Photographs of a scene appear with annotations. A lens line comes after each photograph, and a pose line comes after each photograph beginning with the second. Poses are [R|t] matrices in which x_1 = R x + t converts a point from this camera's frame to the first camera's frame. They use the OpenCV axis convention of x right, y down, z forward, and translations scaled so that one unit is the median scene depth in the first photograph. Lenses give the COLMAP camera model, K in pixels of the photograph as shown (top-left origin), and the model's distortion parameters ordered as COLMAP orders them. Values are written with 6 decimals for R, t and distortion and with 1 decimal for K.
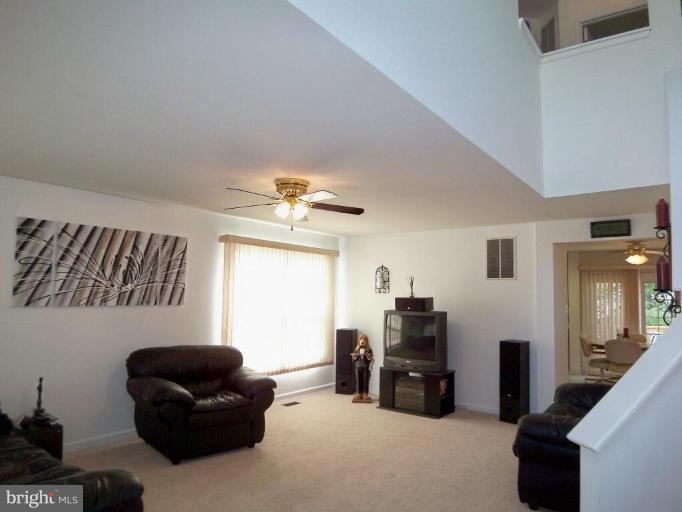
lens RADIAL K [[462.0, 0, 343.0], [0, 462.0, 260.1], [0, 0, 1]] dist [-0.002271, -0.059684]
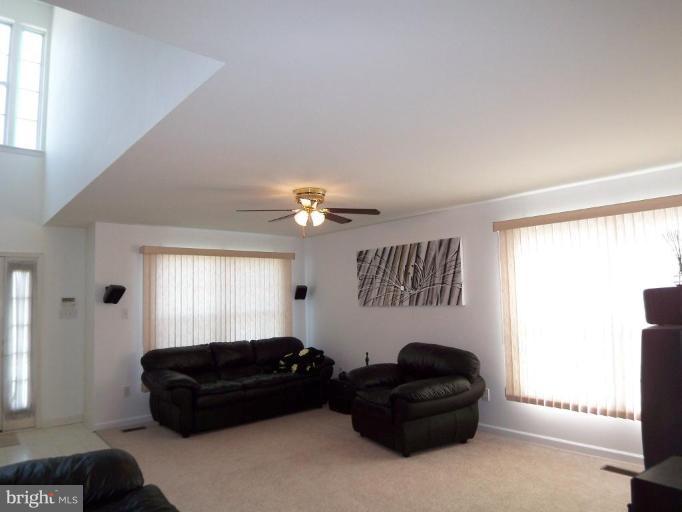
lens RADIAL K [[462.0, 0, 343.0], [0, 462.0, 260.1], [0, 0, 1]] dist [-0.002271, -0.059684]
pose [[-0.218773, -0.090229, -0.971595, 0.640566], [0.093600, 0.989183, -0.112938, 0.084275], [0.971276, -0.115649, -0.207962, 0.914088]]
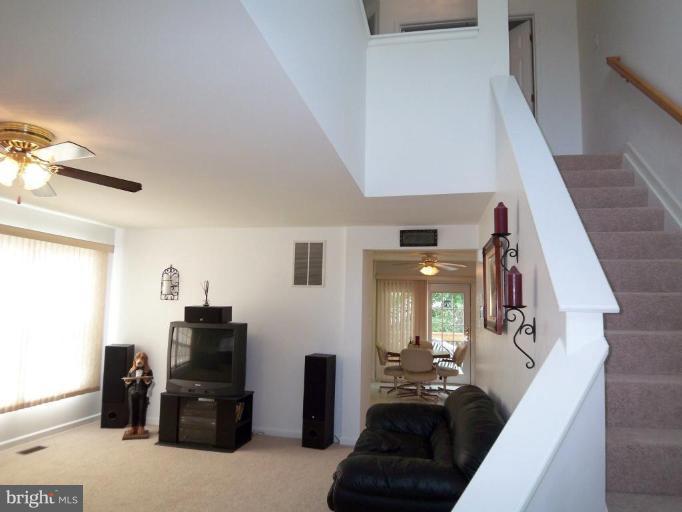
lens RADIAL K [[462.0, 0, 343.0], [0, 462.0, 260.1], [0, 0, 1]] dist [-0.002271, -0.059684]
pose [[0.908176, 0.046347, 0.416016, 0.024581], [-0.042007, 0.998925, -0.019584, 0.004326], [-0.416476, 0.000310, 0.909146, 0.148894]]
